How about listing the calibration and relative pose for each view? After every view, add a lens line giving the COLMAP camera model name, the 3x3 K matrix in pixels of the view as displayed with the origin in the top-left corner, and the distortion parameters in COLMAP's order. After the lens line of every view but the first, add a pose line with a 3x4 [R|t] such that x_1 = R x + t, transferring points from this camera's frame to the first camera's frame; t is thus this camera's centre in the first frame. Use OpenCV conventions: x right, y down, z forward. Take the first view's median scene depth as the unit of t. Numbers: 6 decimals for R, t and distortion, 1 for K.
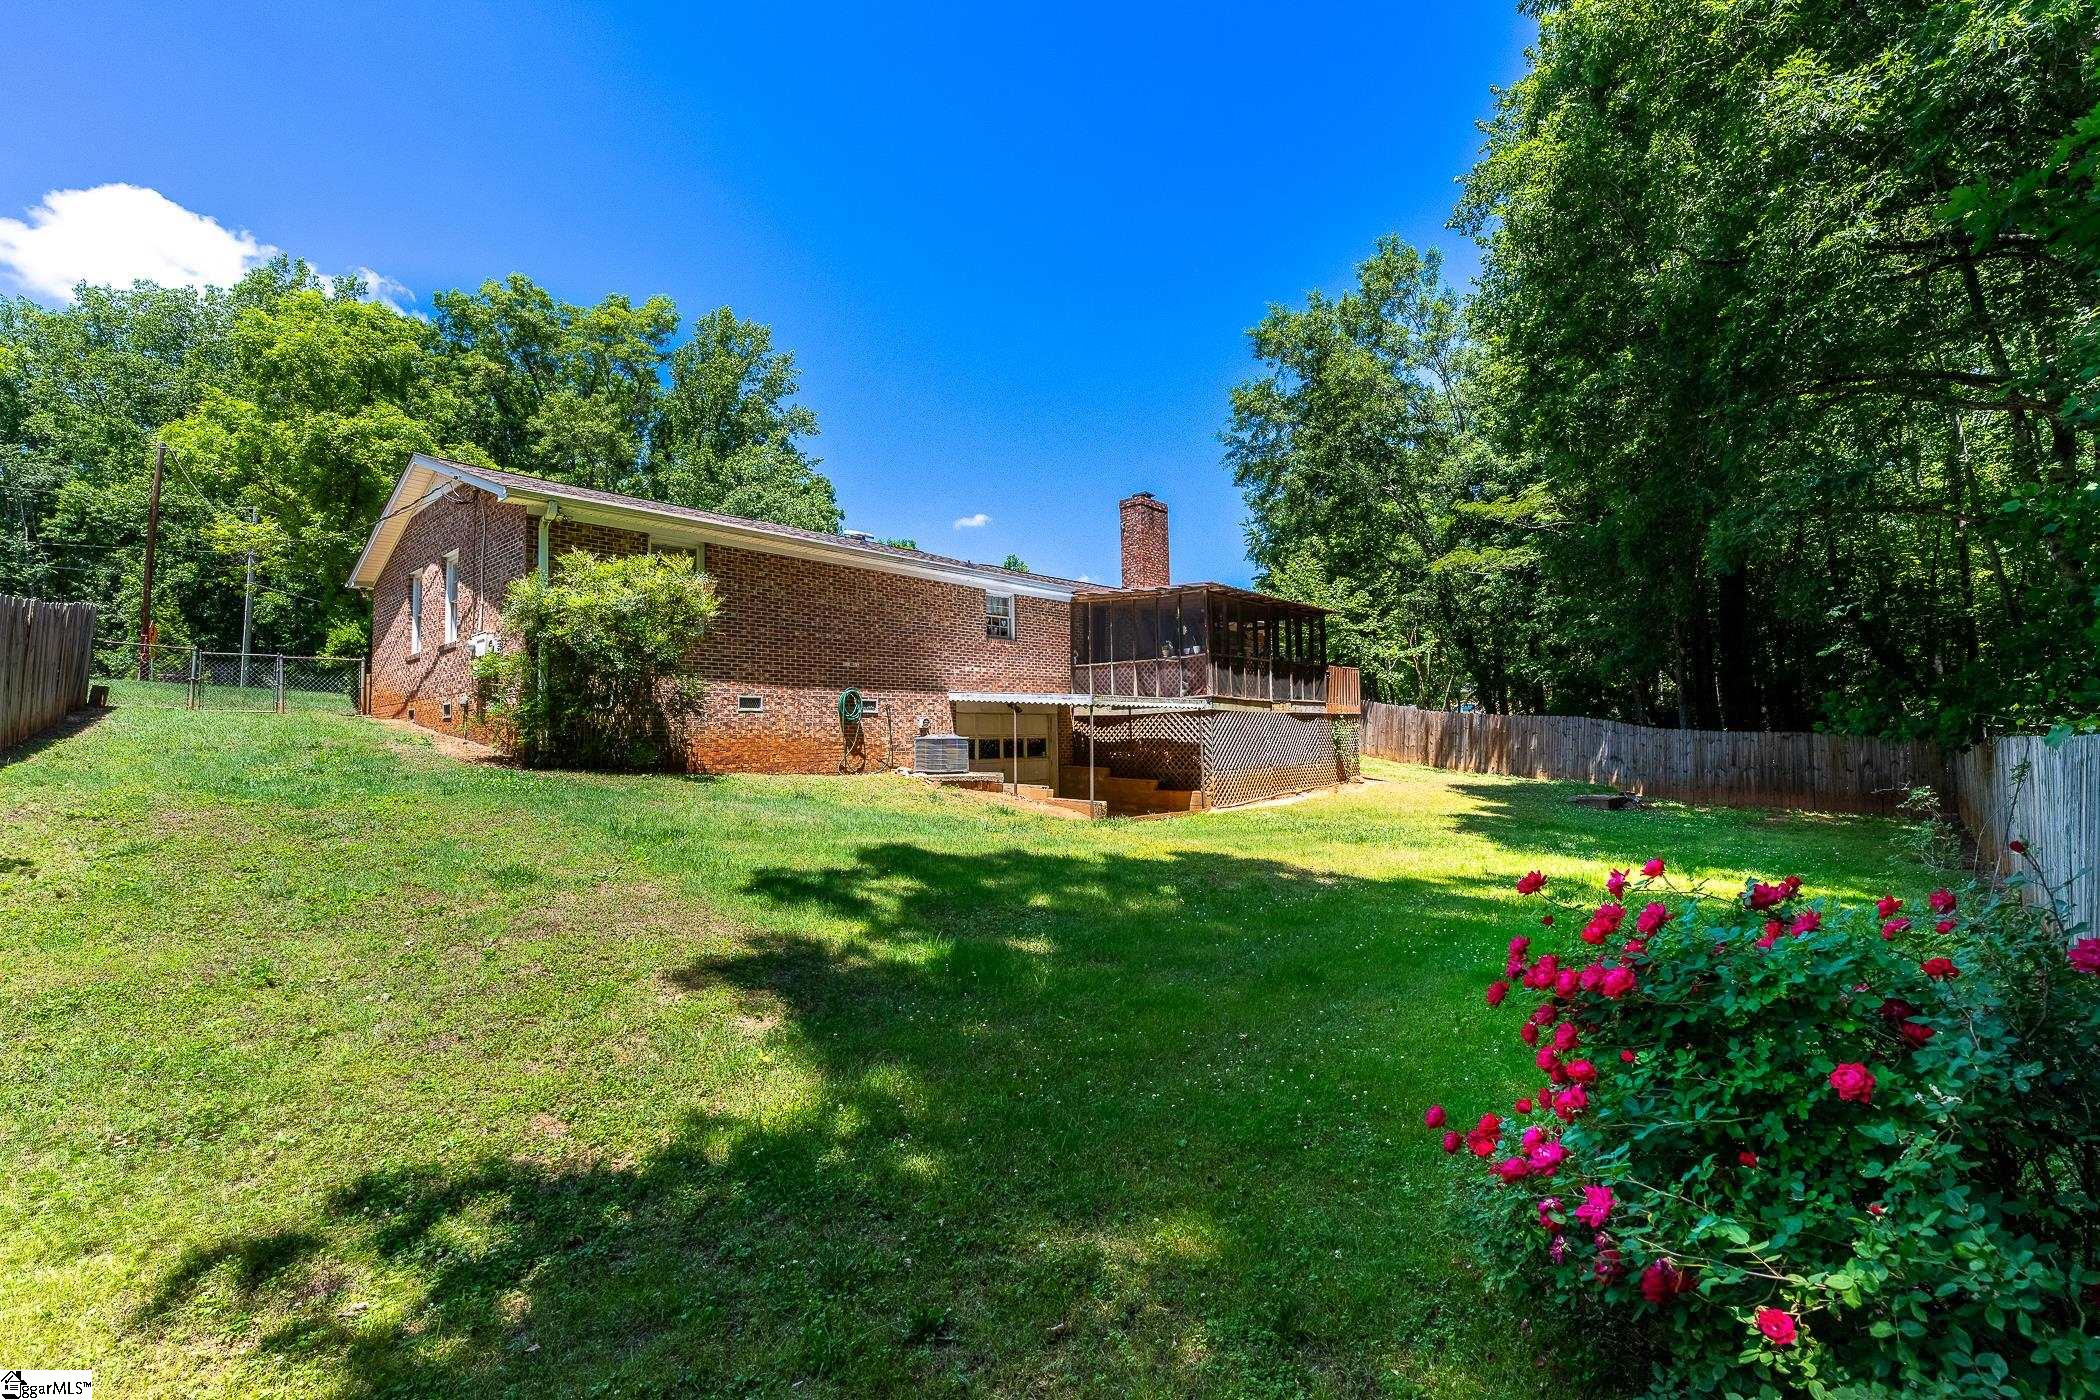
lens RADIAL K [[902.7, 0, 1049.7], [0, 902.7, 704.2], [0, 0, 1]] dist [-0.000091, 0.000000]
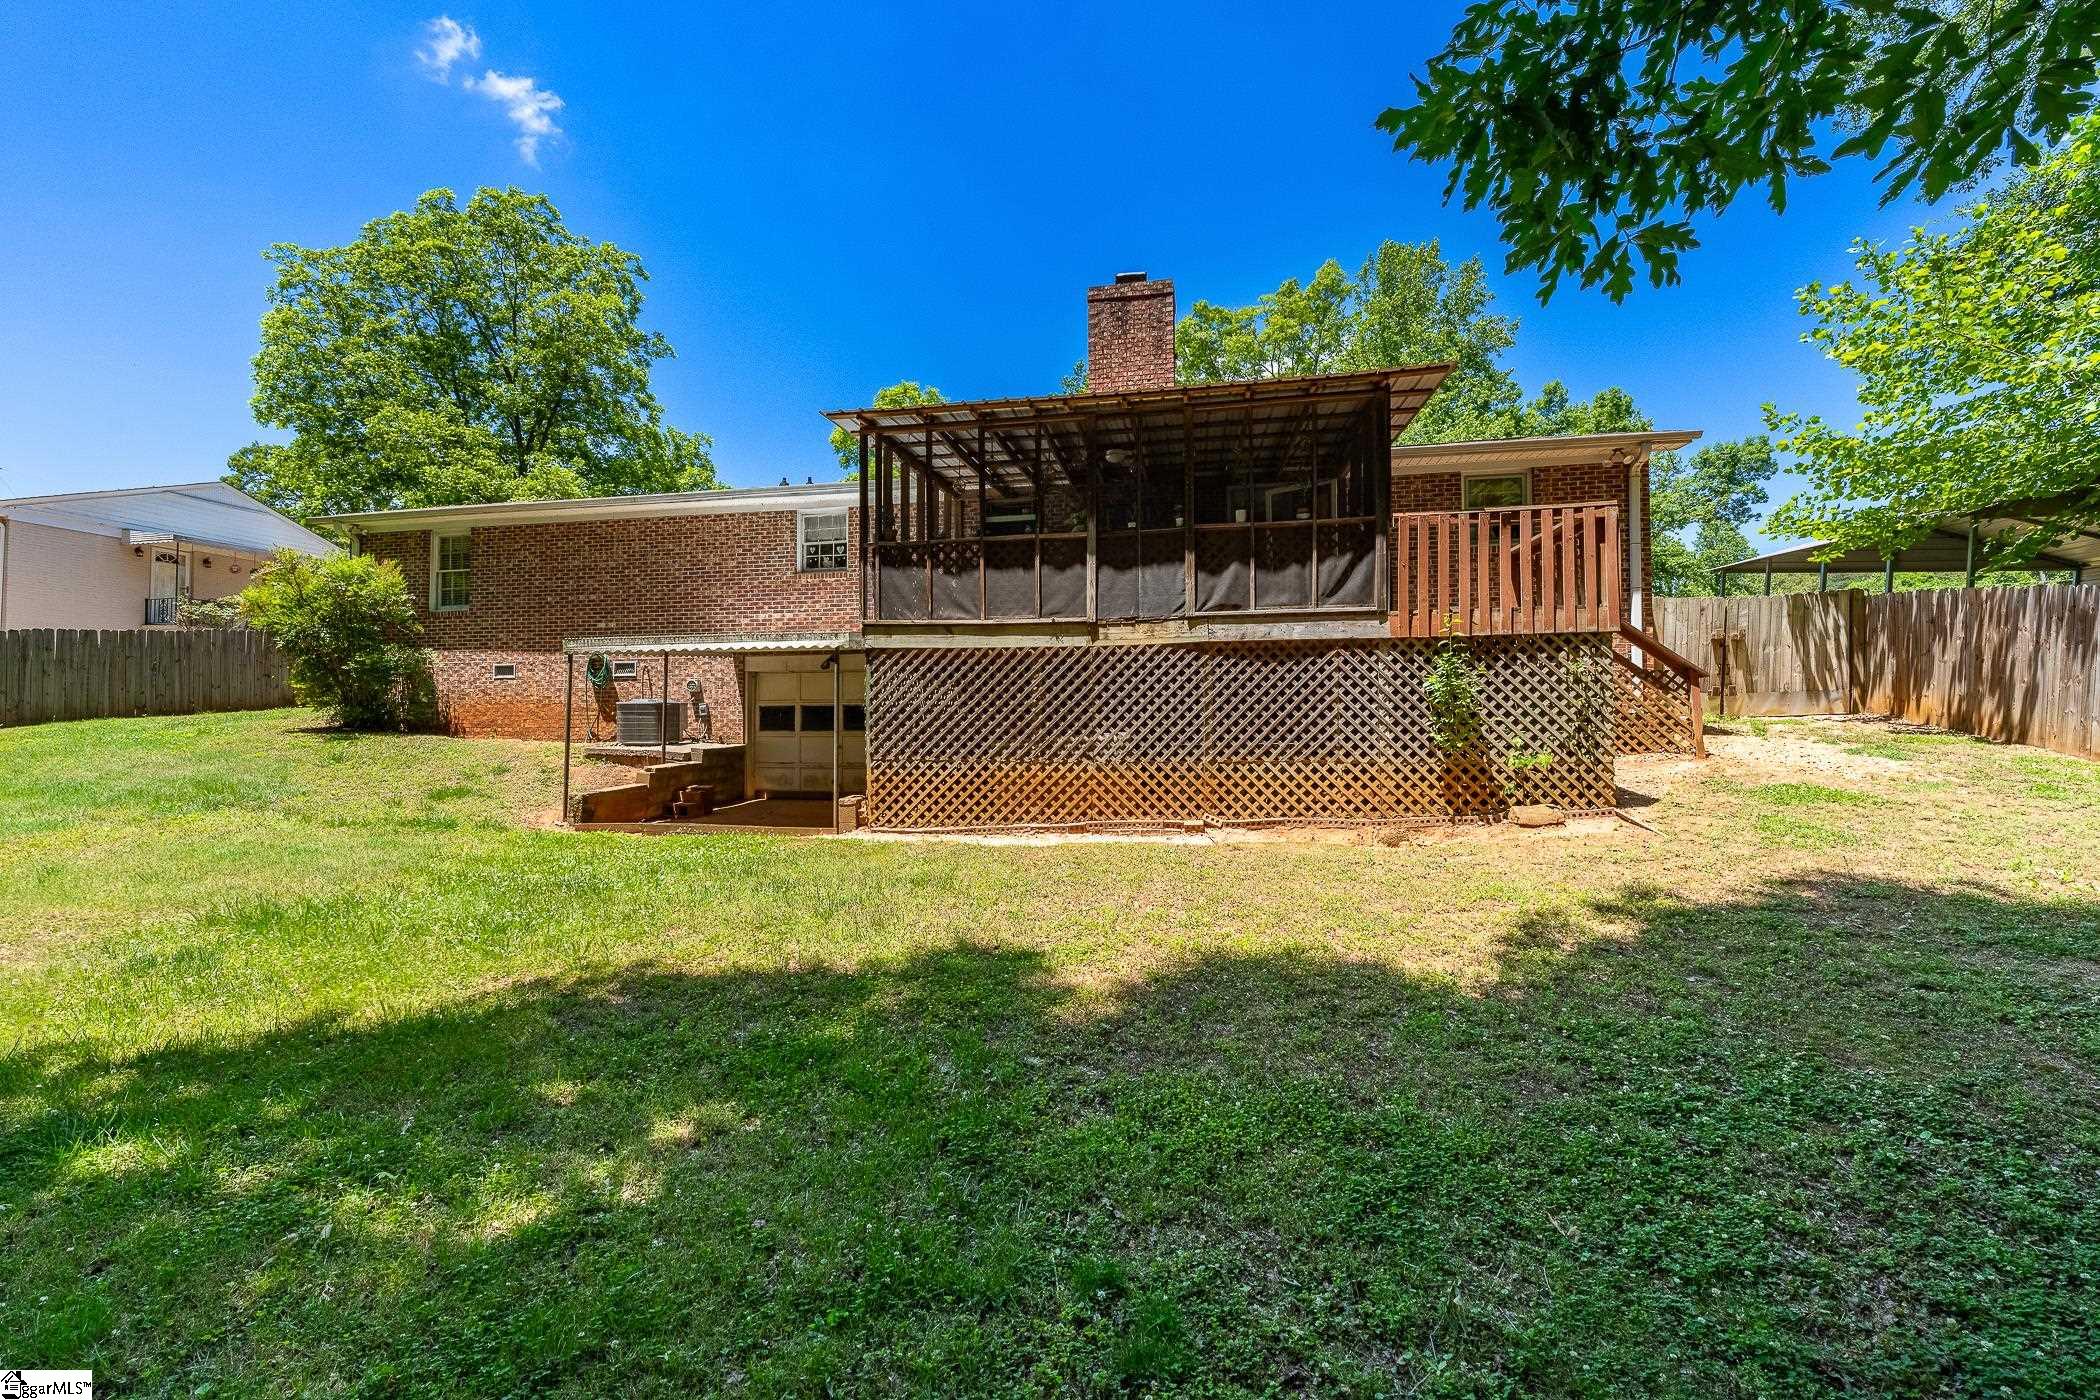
lens RADIAL K [[855.4, 0, 1049.9], [0, 855.4, 704.4], [0, 0, 1]] dist [-0.000740, -0.000015]
pose [[0.504544, -0.005623, -0.863368, 0.683101], [0.031541, 0.999431, 0.011924, 0.037345], [0.862810, -0.033248, 0.504434, 0.842746]]
